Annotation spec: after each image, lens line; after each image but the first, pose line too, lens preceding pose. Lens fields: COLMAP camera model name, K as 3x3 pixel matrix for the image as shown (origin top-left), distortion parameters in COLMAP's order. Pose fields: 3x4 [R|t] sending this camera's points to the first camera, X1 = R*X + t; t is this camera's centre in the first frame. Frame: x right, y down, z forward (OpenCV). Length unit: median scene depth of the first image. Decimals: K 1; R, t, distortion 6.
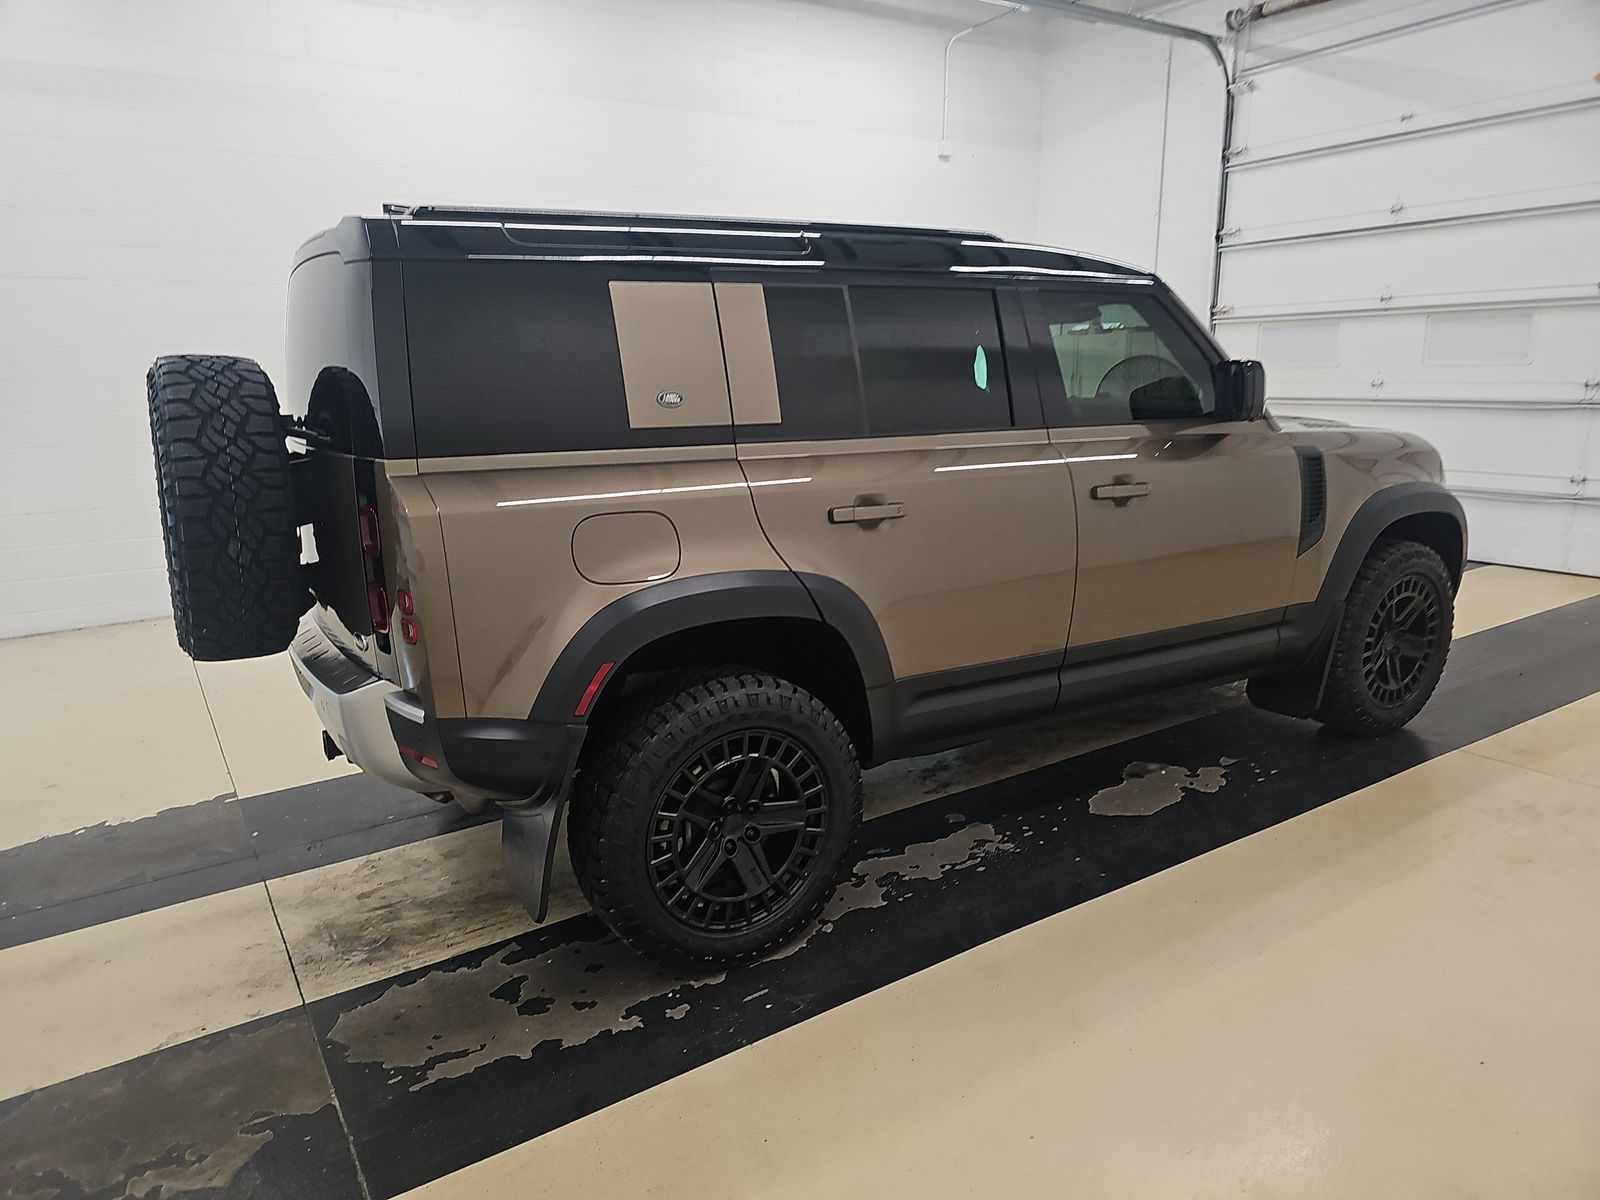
lens RADIAL K [[1088.3, 0, 800.0], [0, 1088.3, 600.0], [0, 0, 1]] dist [0.059435, -0.055421]
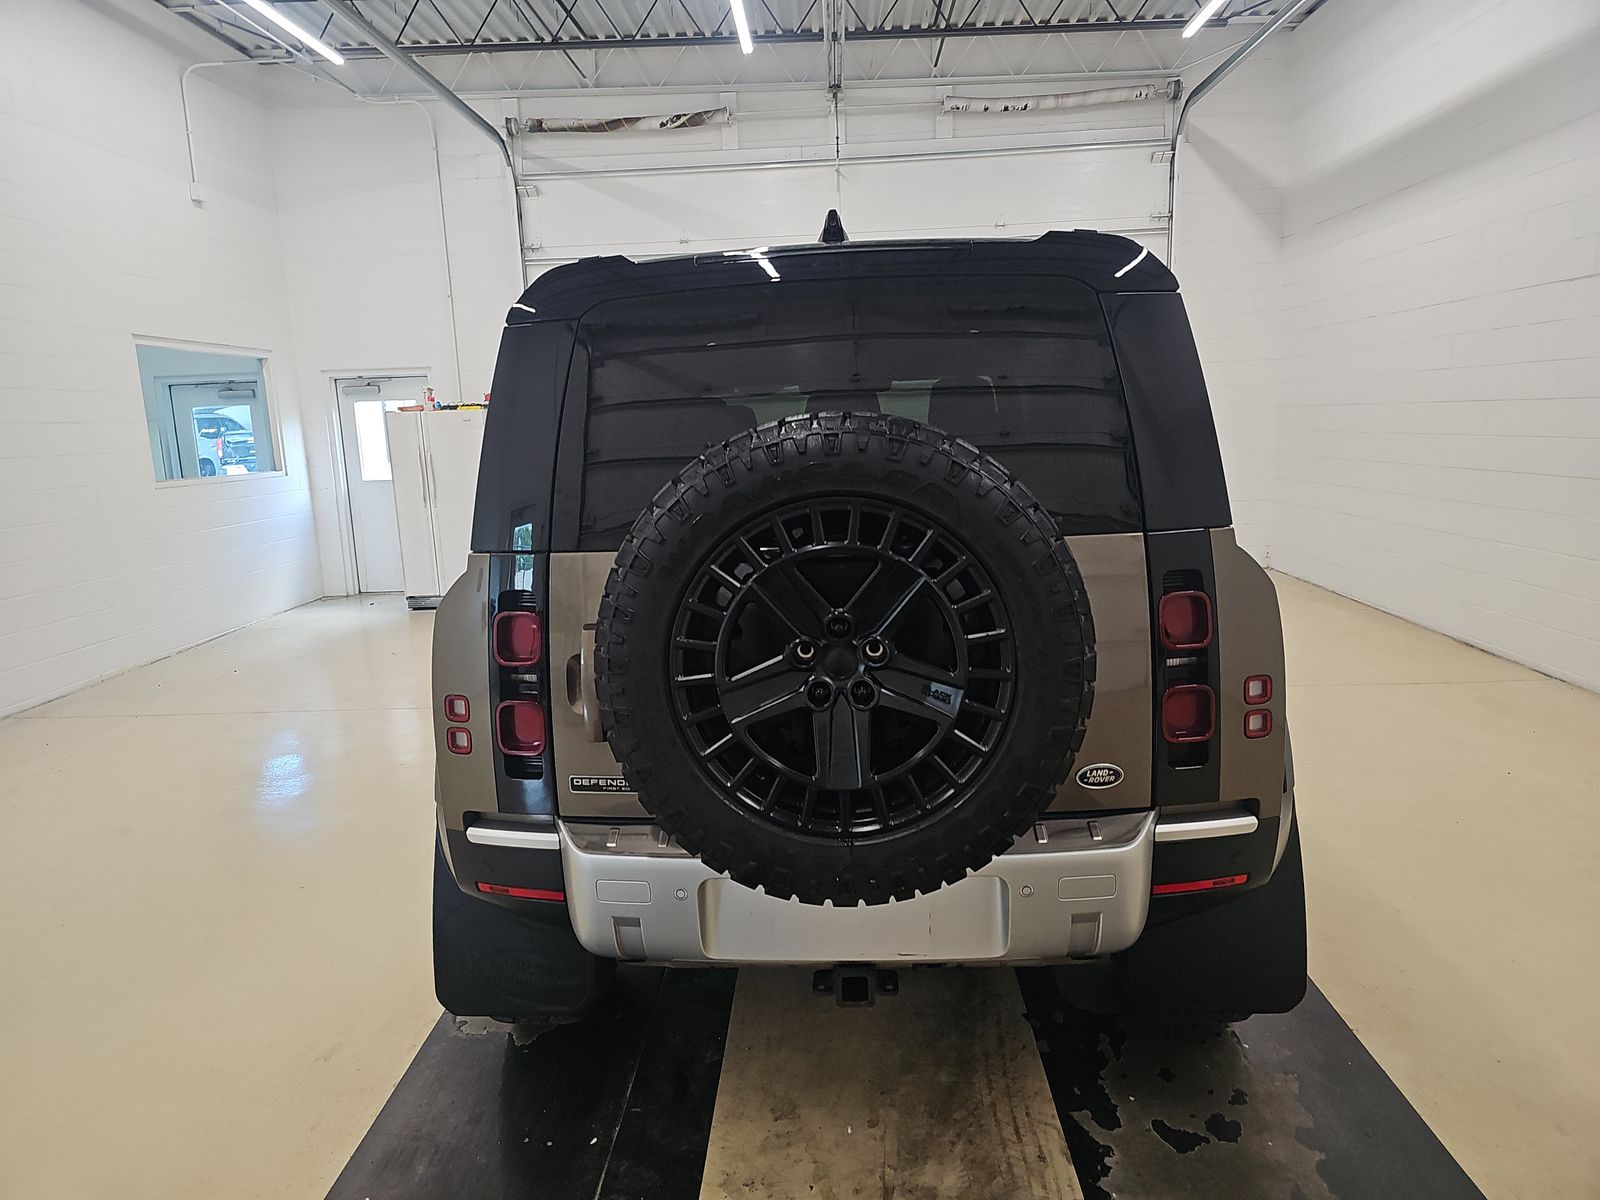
lens RADIAL K [[1052.9, 0, 800.0], [0, 1052.9, 600.0], [0, 0, 1]] dist [0.052396, -0.046073]
pose [[0.561848, -0.141830, 0.814991, -0.889614], [0.199411, 0.979361, 0.032962, -0.122304], [-0.802846, 0.143999, 0.578535, 0.585507]]
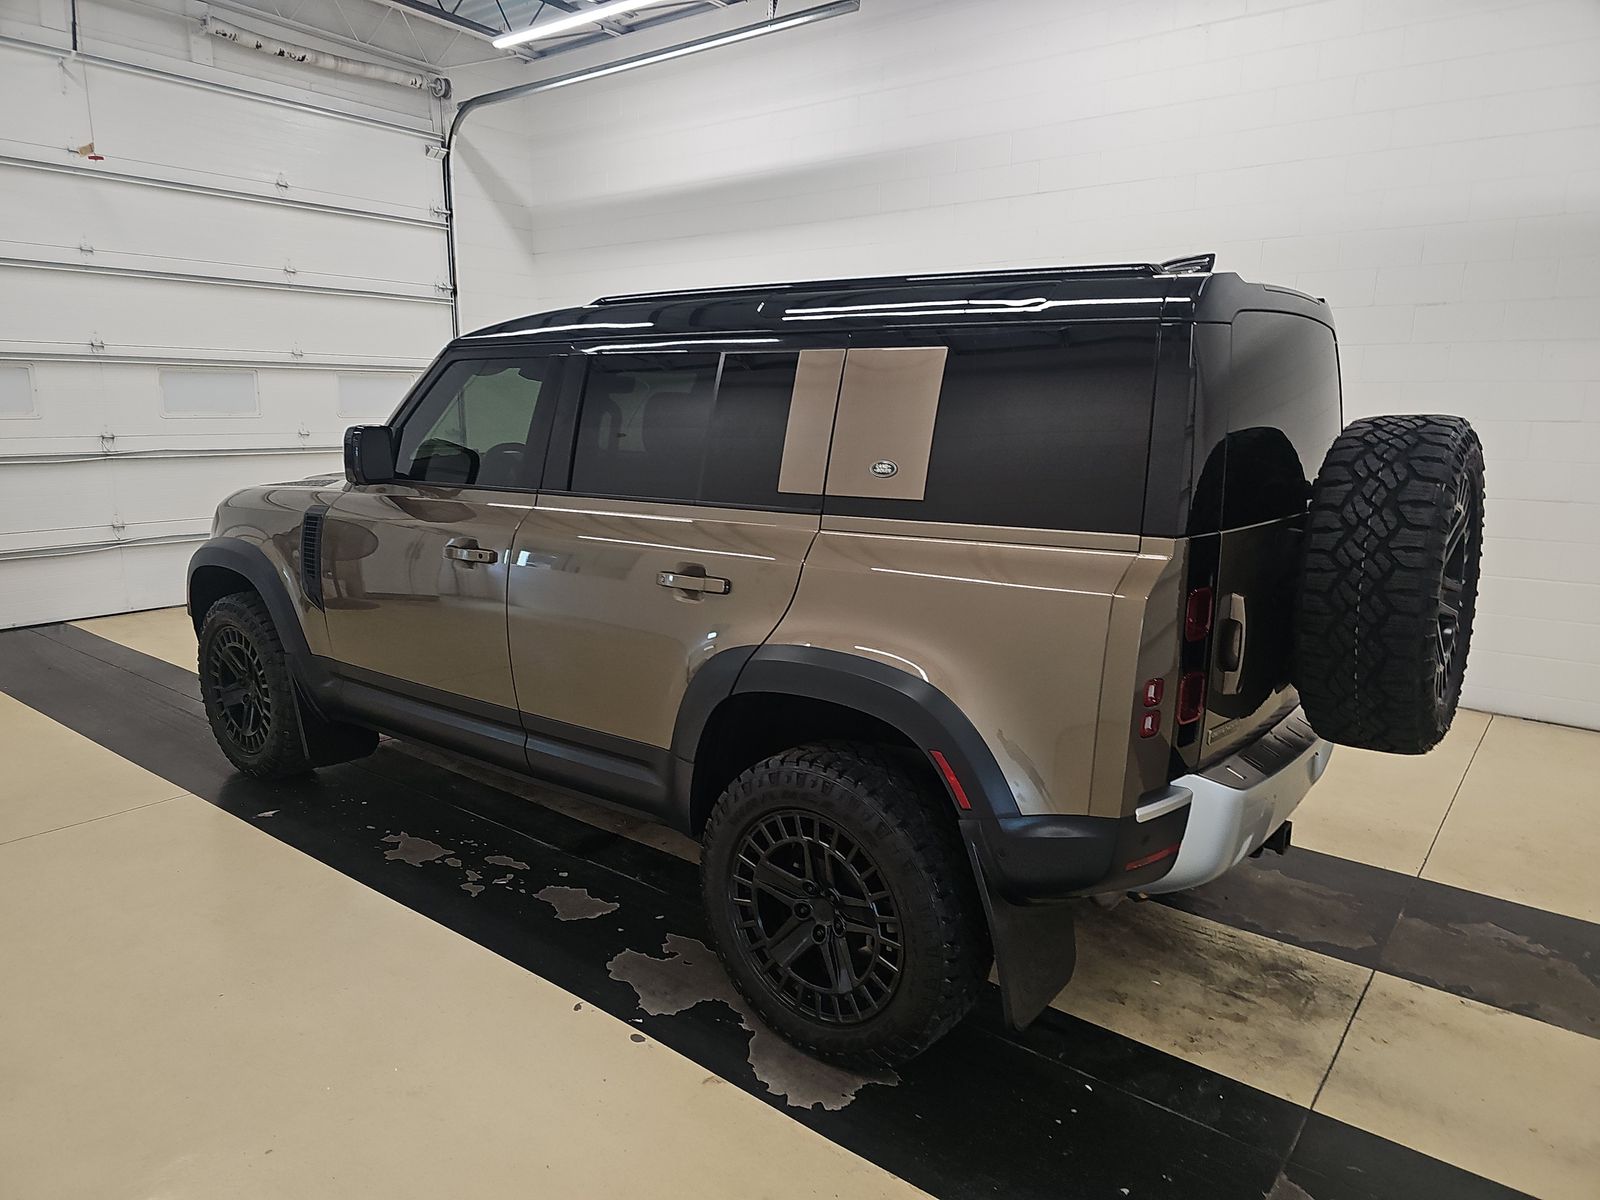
lens RADIAL K [[1052.9, 0, 800.0], [0, 1052.9, 600.0], [0, 0, 1]] dist [0.052396, -0.046073]
pose [[-0.347958, -0.157459, 0.924192, -1.014206], [0.190047, 0.953481, 0.234002, -0.320396], [-0.918045, 0.257063, -0.301847, 1.496891]]
